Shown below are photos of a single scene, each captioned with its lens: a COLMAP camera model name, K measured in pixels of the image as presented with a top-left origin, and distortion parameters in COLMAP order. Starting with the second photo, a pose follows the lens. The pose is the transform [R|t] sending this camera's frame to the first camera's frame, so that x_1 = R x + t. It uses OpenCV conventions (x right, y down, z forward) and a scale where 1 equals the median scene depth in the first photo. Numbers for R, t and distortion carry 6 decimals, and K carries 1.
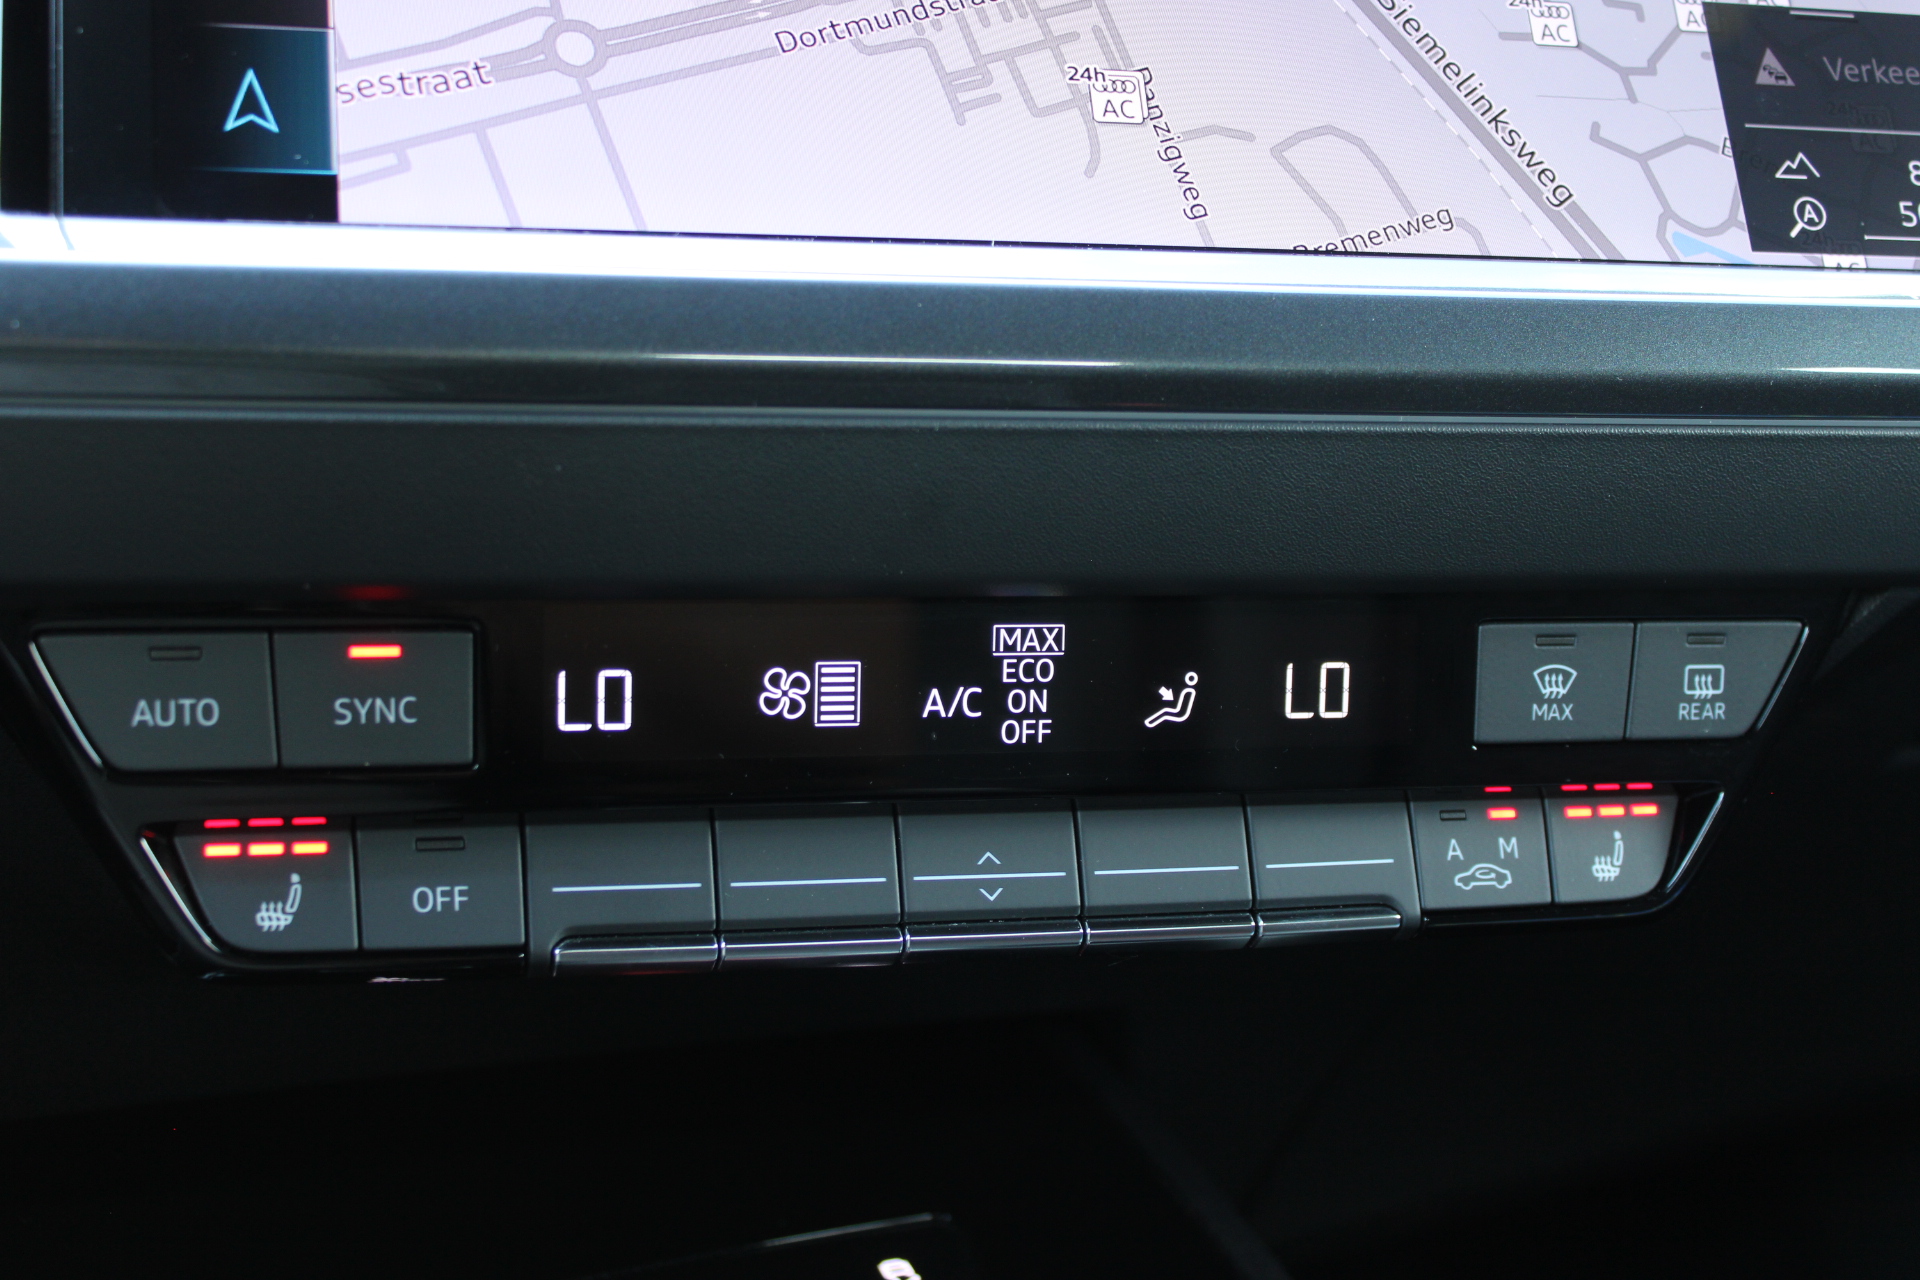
lens RADIAL K [[2800.1, 0, 959.5], [0, 2800.1, 635.3], [0, 0, 1]] dist [-0.021699, 0.000000]
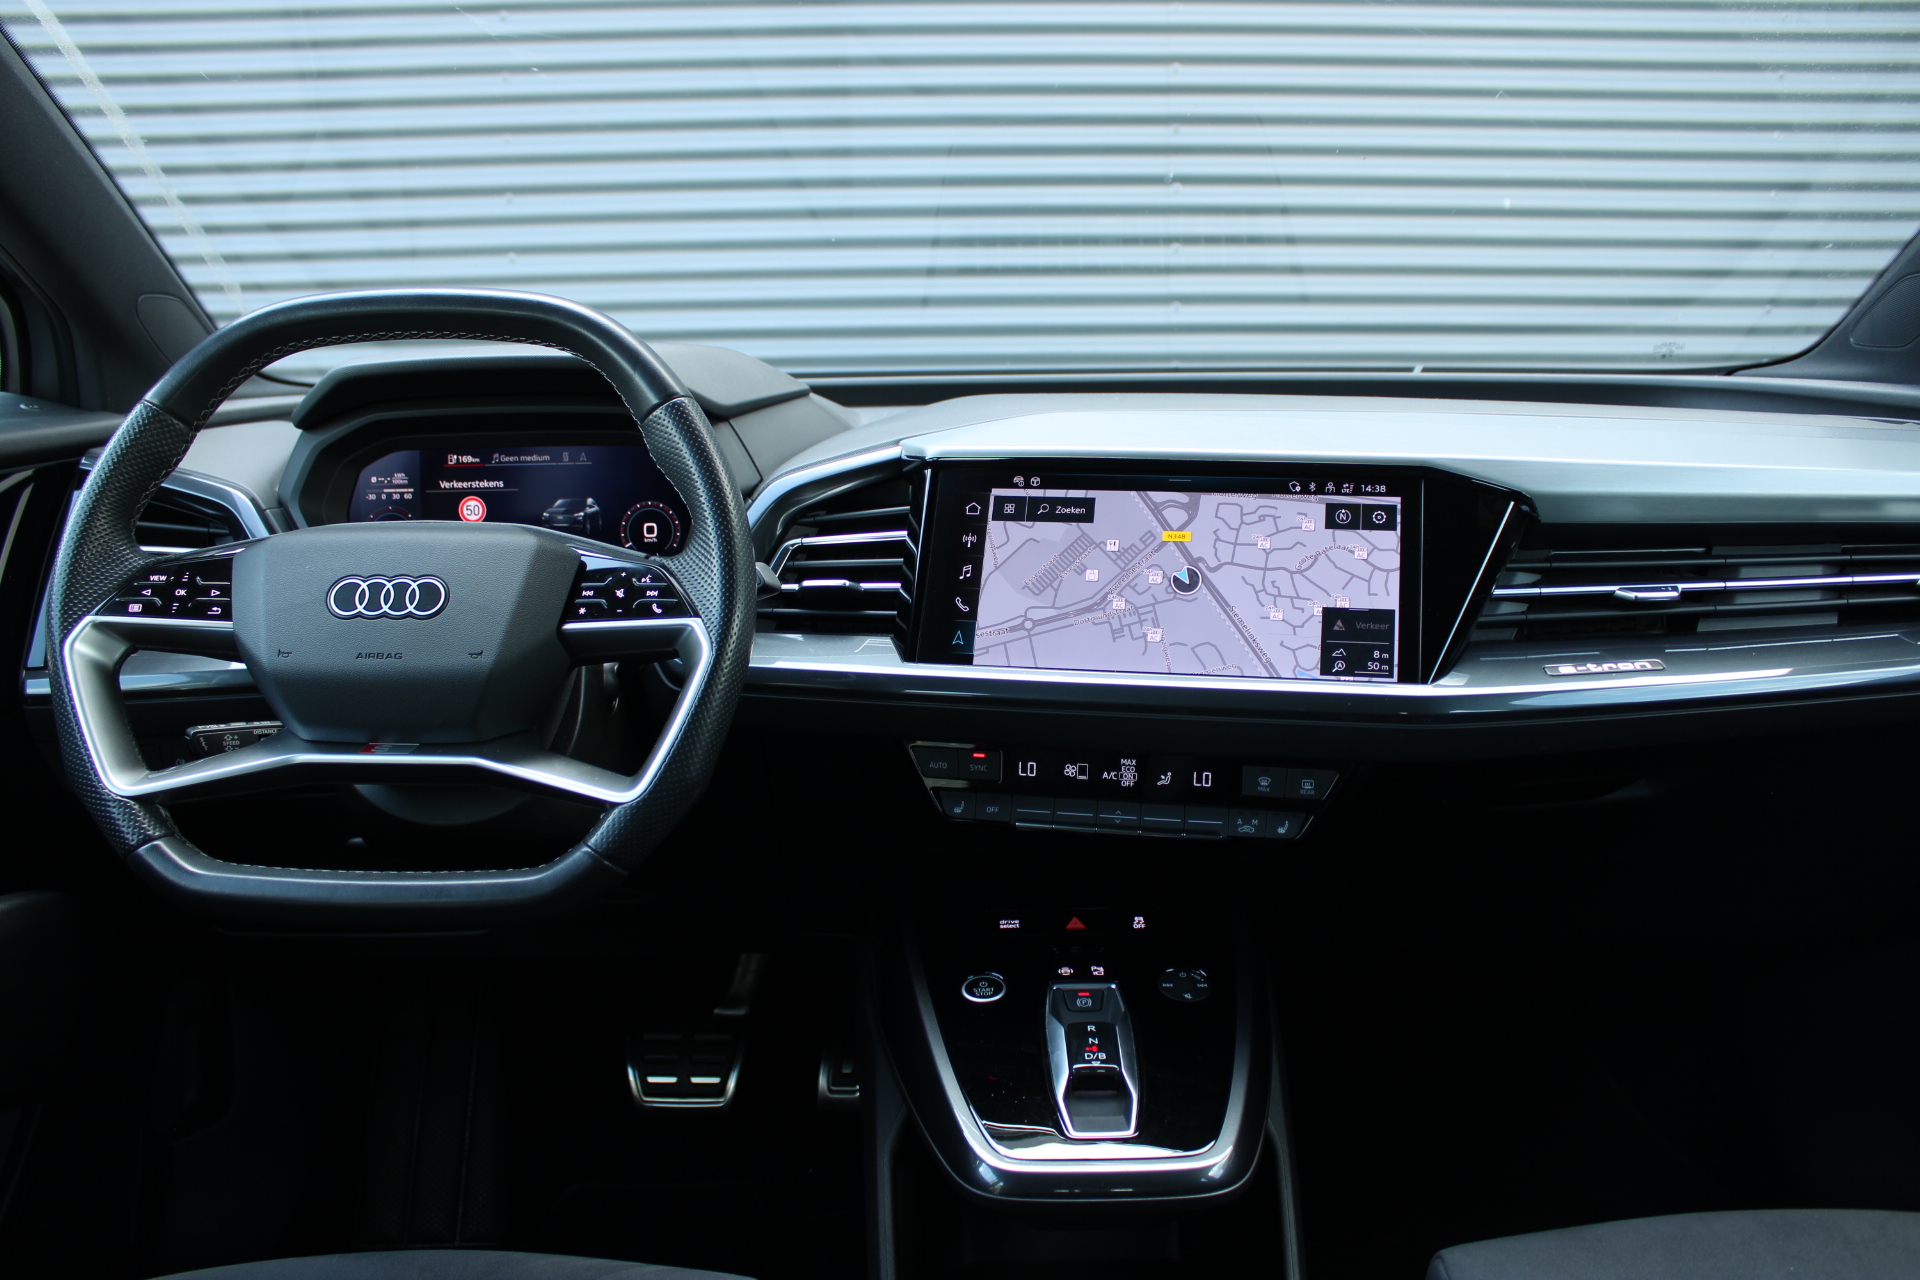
lens RADIAL K [[1615.4, 0, 949.3], [0, 1615.4, 641.7], [0, 0, 1]] dist [-0.147217, 0.114052]
pose [[0.868877, 0.044489, -0.493026, 0.982414], [-0.049258, 0.998781, 0.003317, -0.174964], [0.492572, 0.021403, 0.870008, -1.258724]]
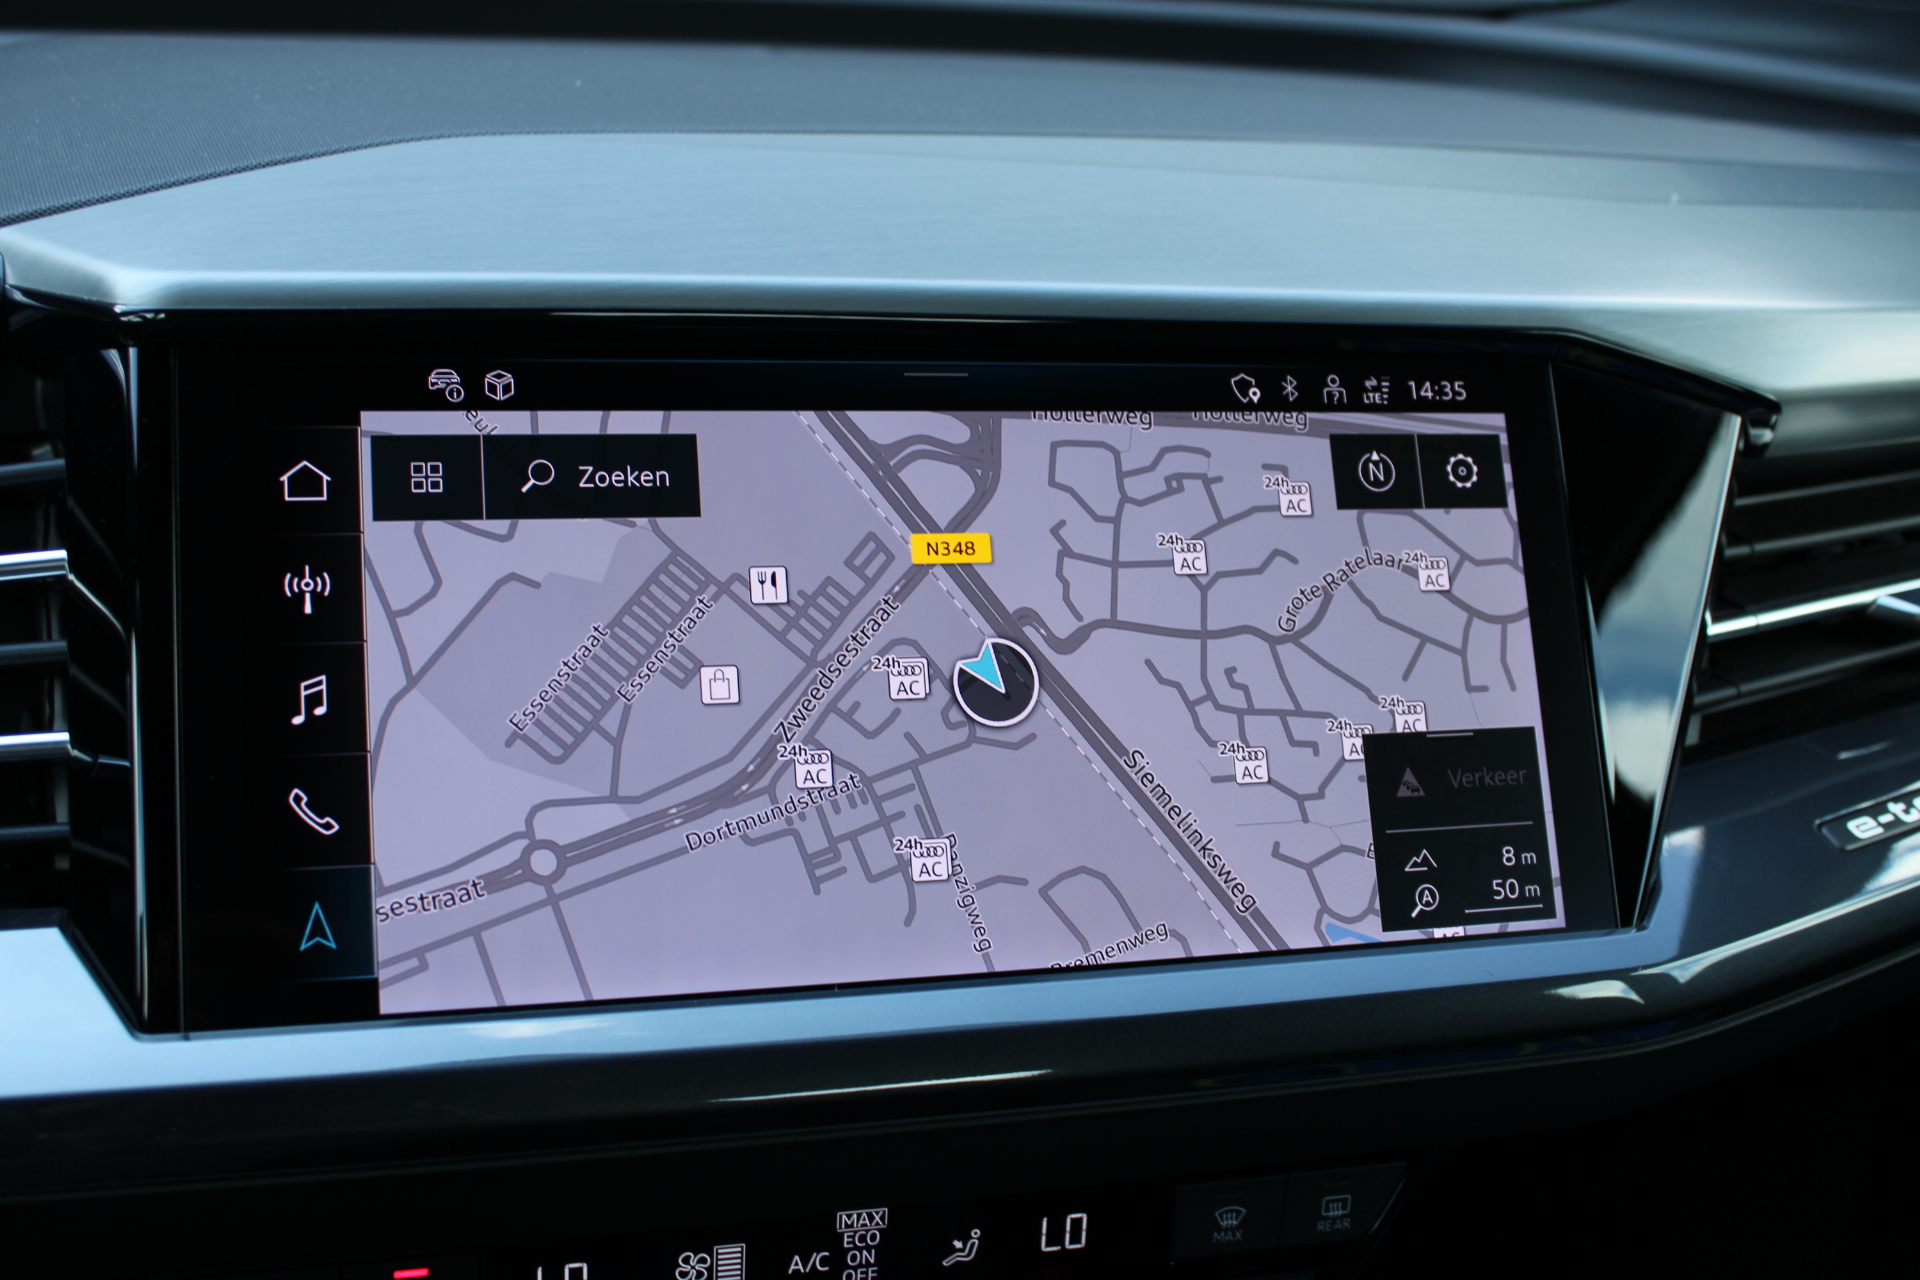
lens RADIAL K [[2192.2, 0, 958.2], [0, 2192.2, 639.2], [0, 0, 1]] dist [-0.073457, 0.000000]
pose [[0.999736, 0.022921, -0.001449, 0.069425], [-0.022495, 0.989976, 0.139432, -0.457610], [0.004630, -0.139363, 0.990231, -0.084465]]
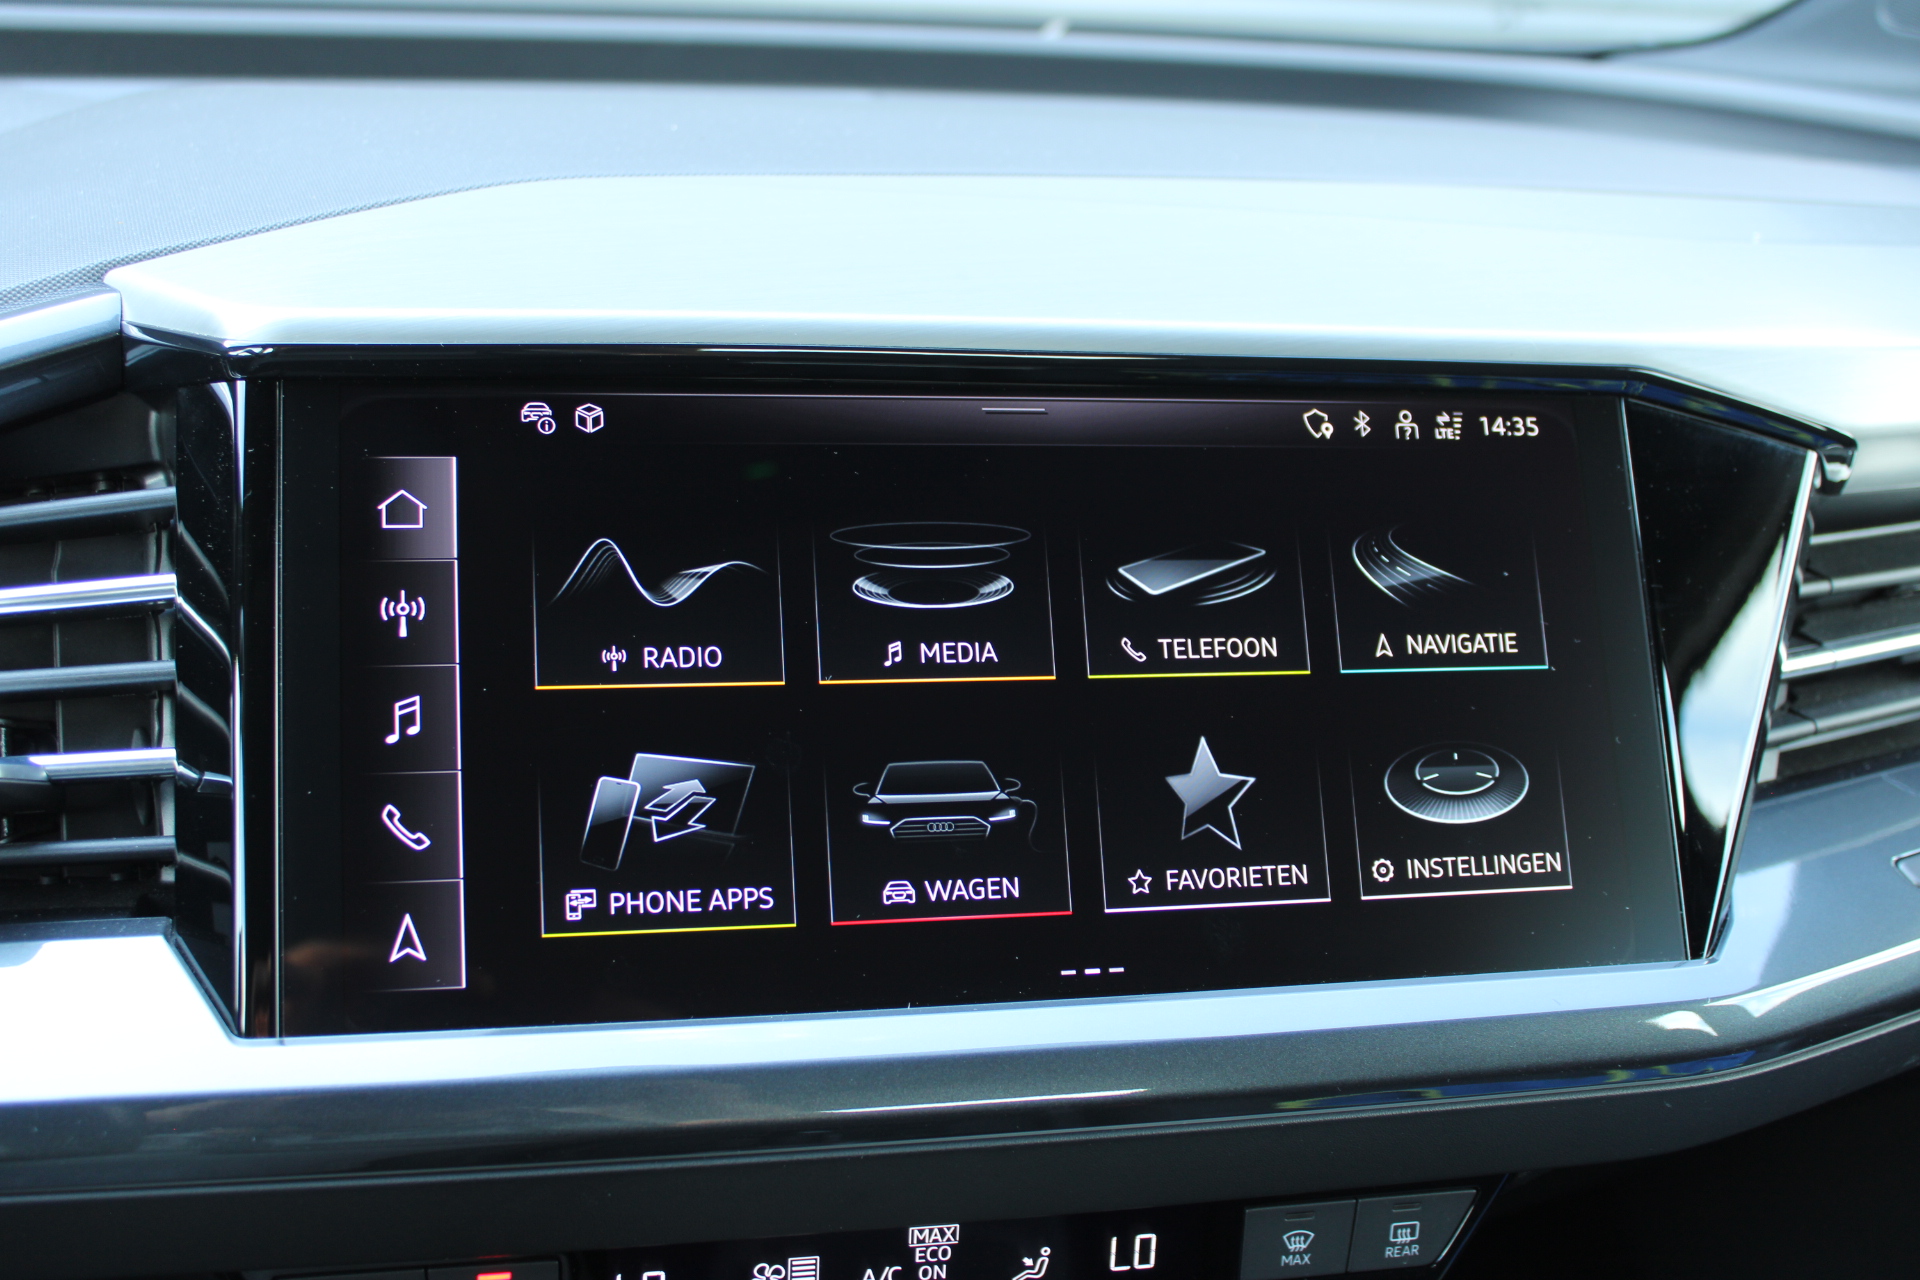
lens RADIAL K [[2192.2, 0, 954.3], [0, 2192.2, 638.3], [0, 0, 1]] dist [-0.073457, 0.000000]
pose [[0.998141, 0.029546, -0.053313, 0.088062], [-0.022913, 0.992388, 0.120996, -0.454126], [0.056483, -0.119550, 0.991220, -0.112282]]
